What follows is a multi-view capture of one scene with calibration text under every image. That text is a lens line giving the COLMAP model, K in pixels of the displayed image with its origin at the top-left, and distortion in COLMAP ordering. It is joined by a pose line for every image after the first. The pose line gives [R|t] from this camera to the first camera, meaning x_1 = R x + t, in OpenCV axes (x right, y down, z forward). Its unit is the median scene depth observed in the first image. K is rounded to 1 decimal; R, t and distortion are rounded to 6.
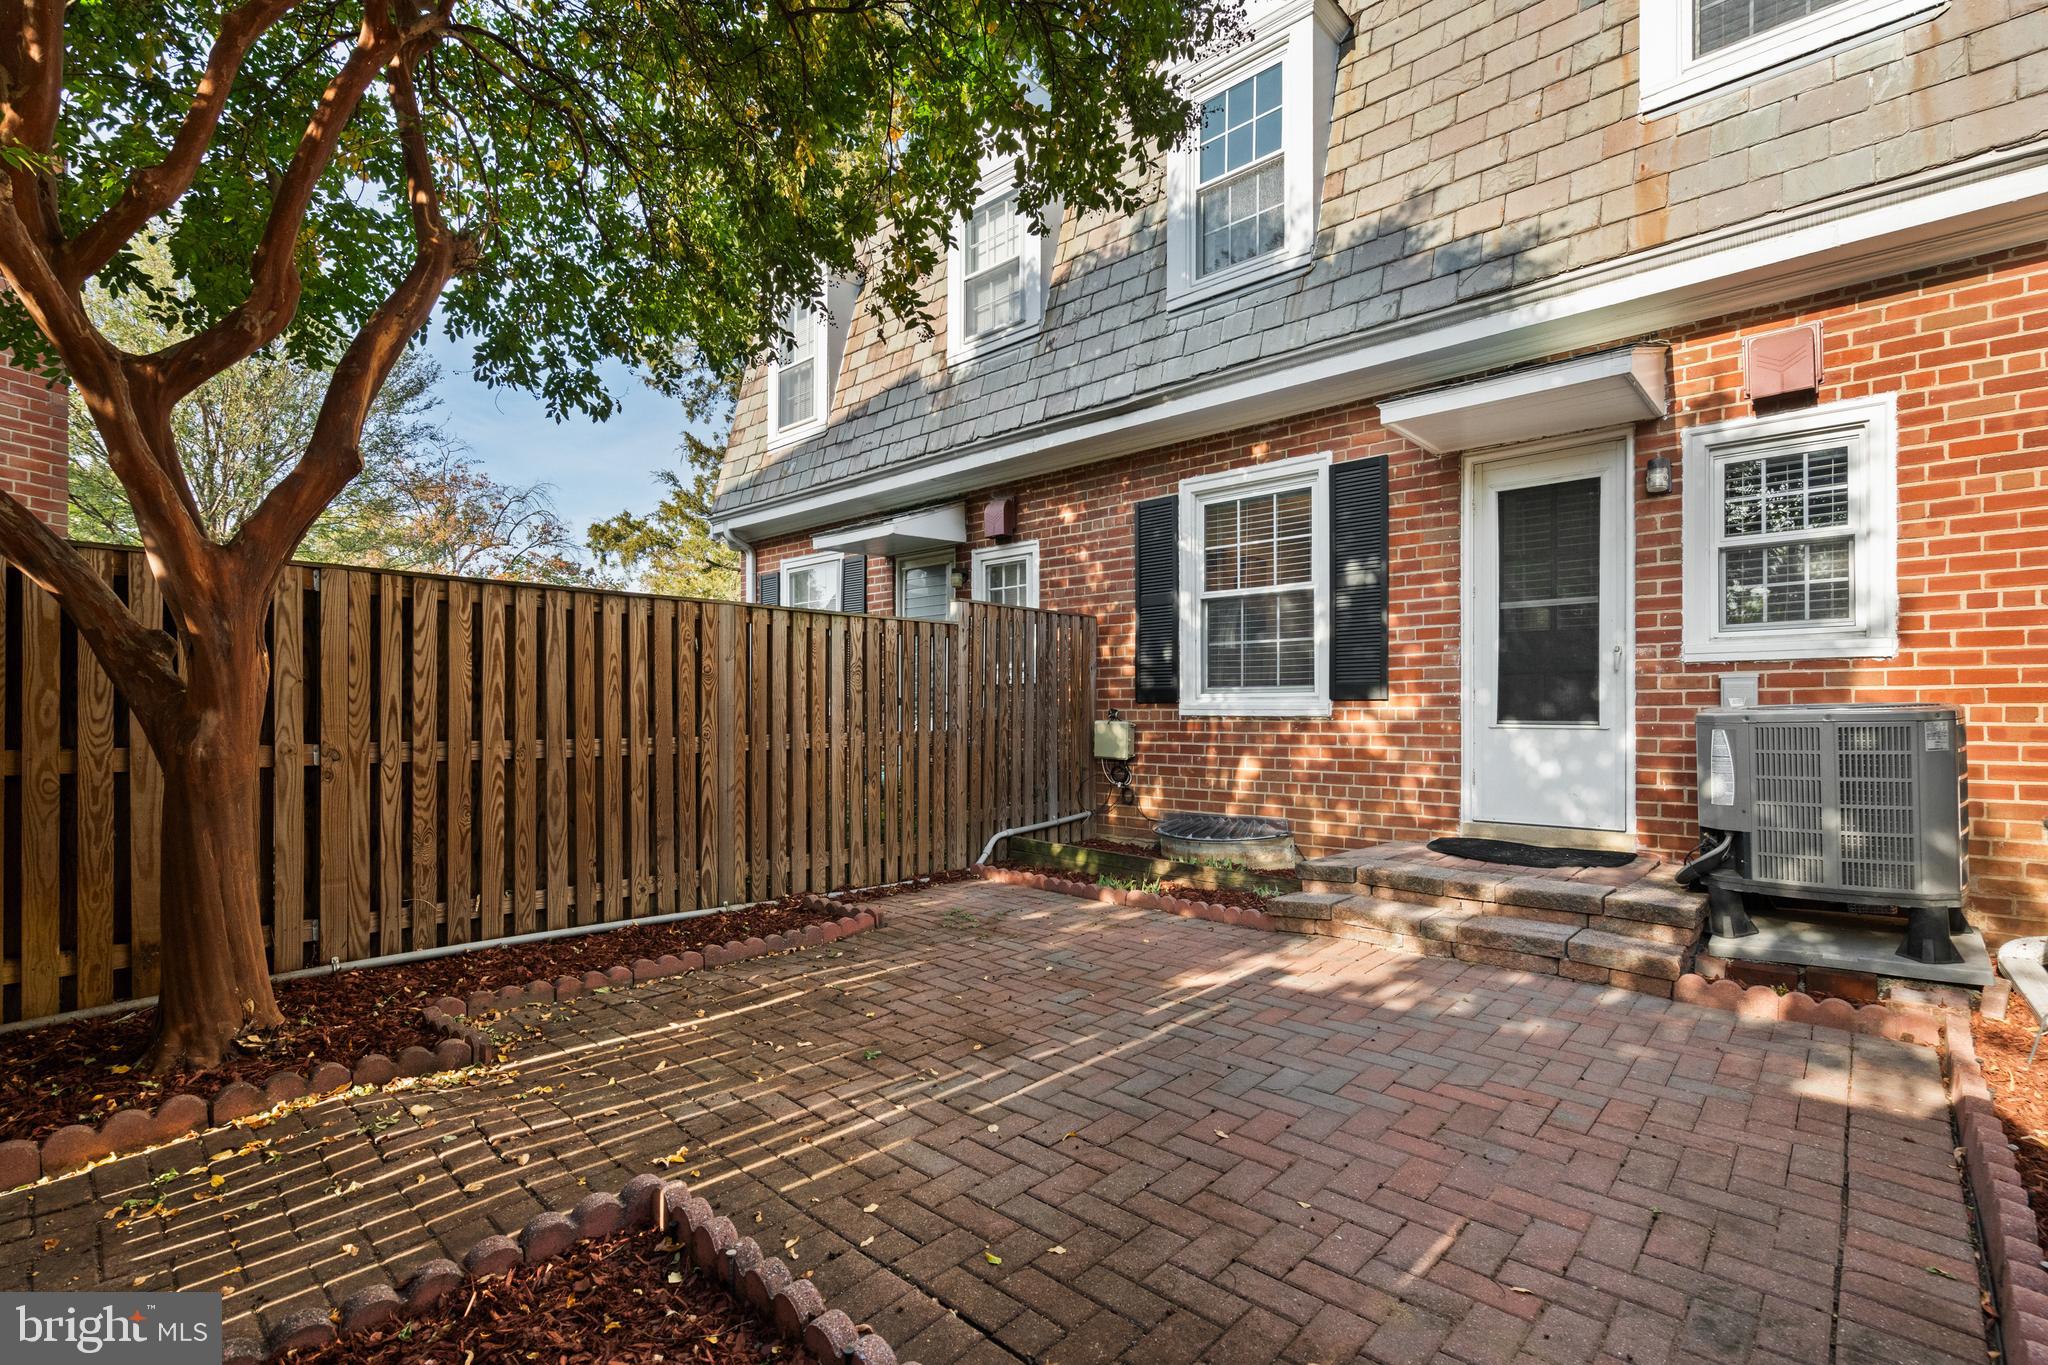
lens RADIAL K [[932.4, 0, 1035.2], [0, 932.4, 679.1], [0, 0, 1]] dist [-0.007828, 0.003622]
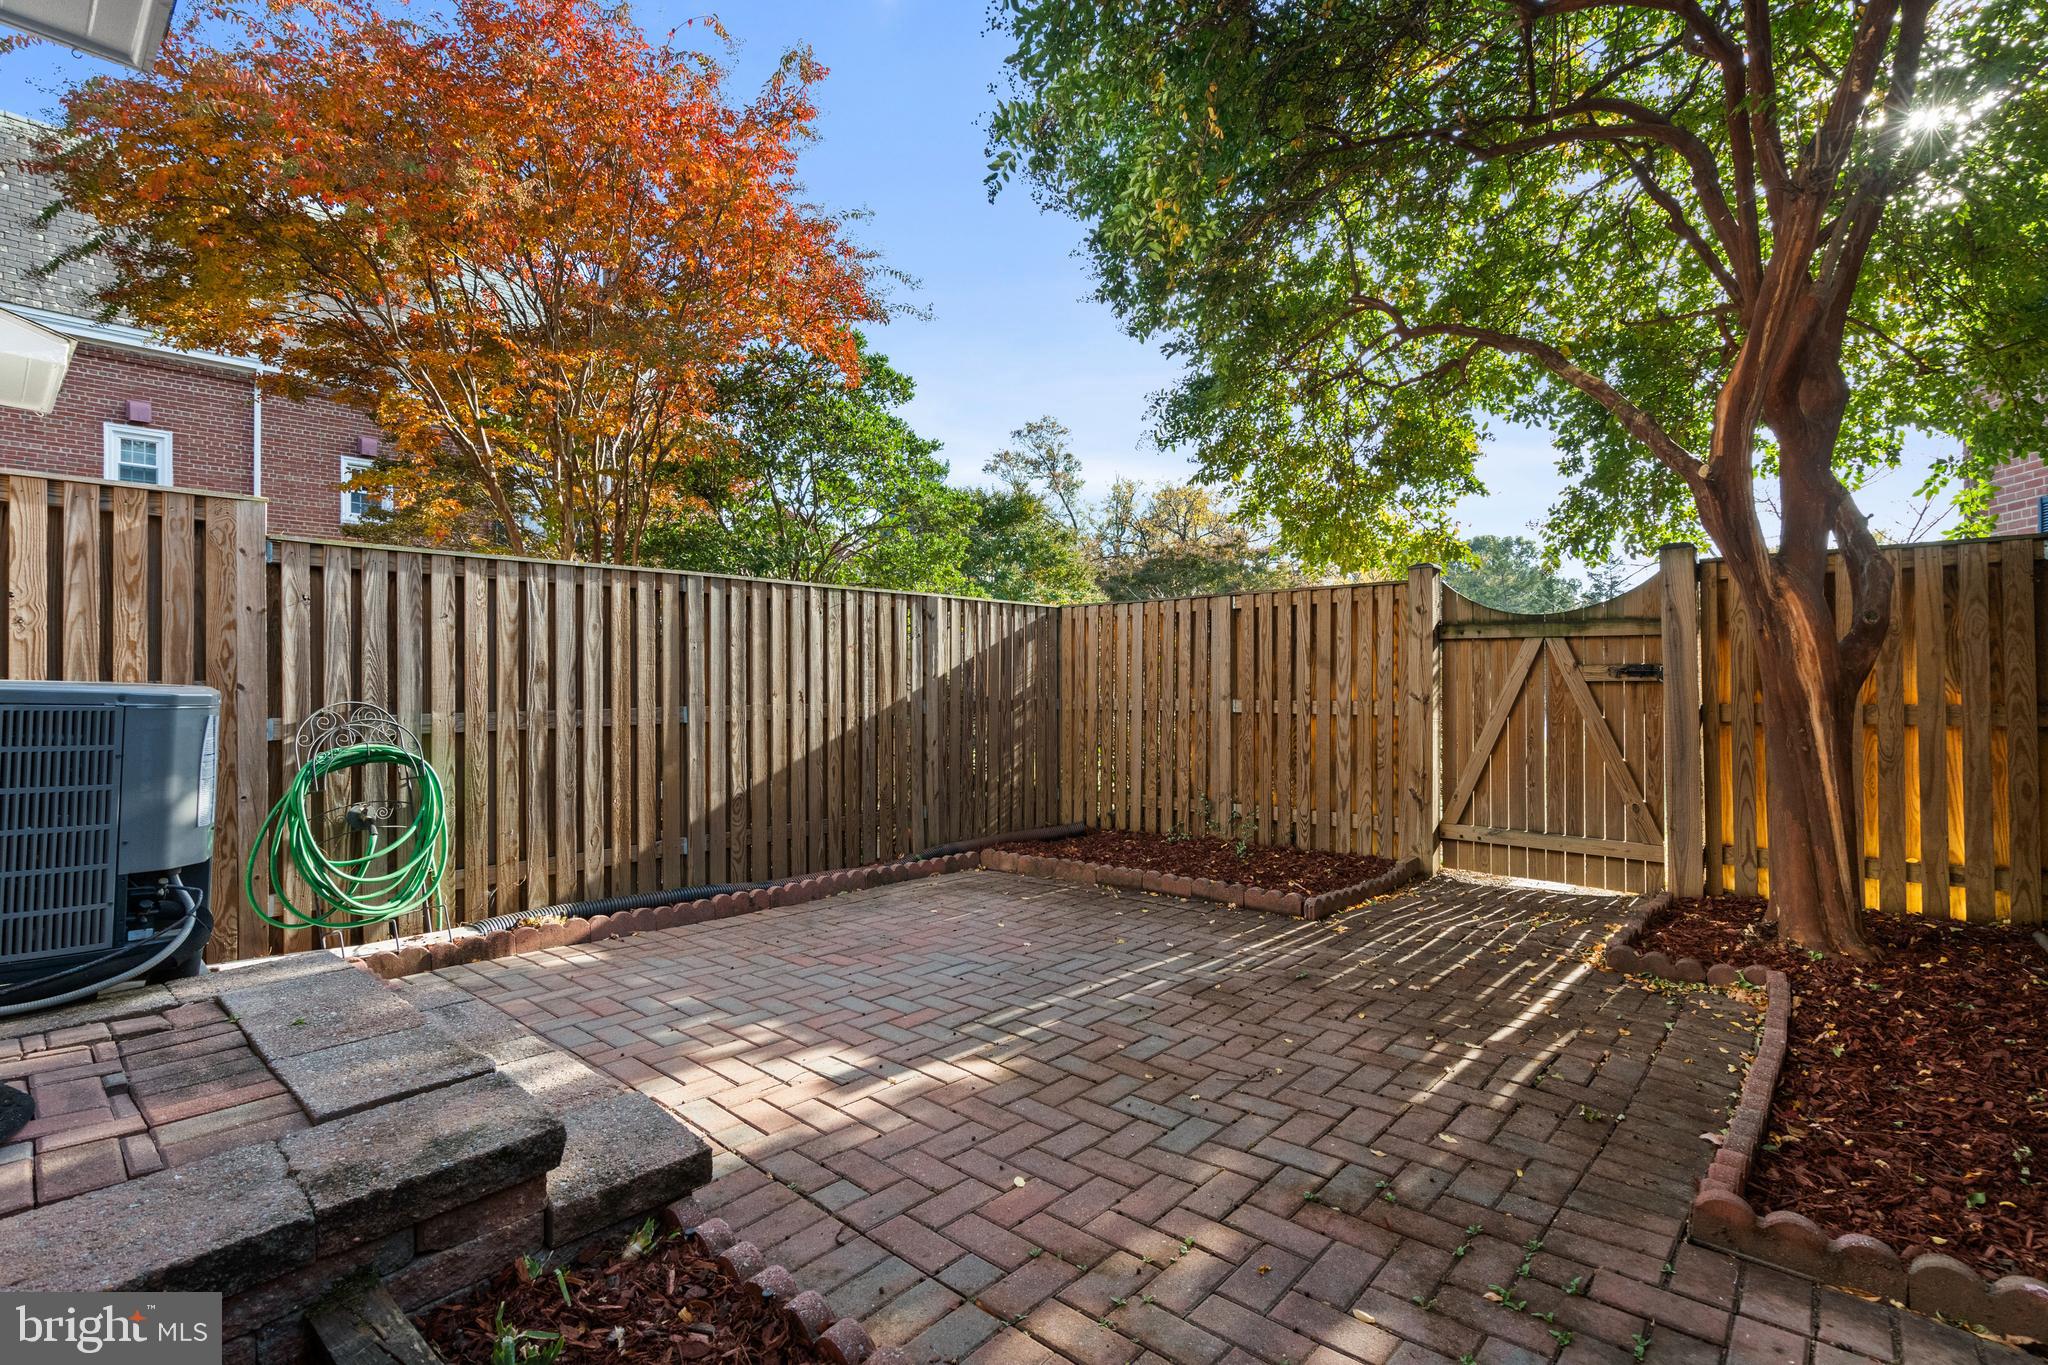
lens RADIAL K [[932.4, 0, 1023.6], [0, 932.4, 683.3], [0, 0, 1]] dist [-0.007828, 0.003622]
pose [[-0.999920, 0.010411, -0.007208, 0.145592], [0.010602, 0.999582, -0.026913, 0.055160], [0.006925, -0.026988, -0.999612, 1.792233]]
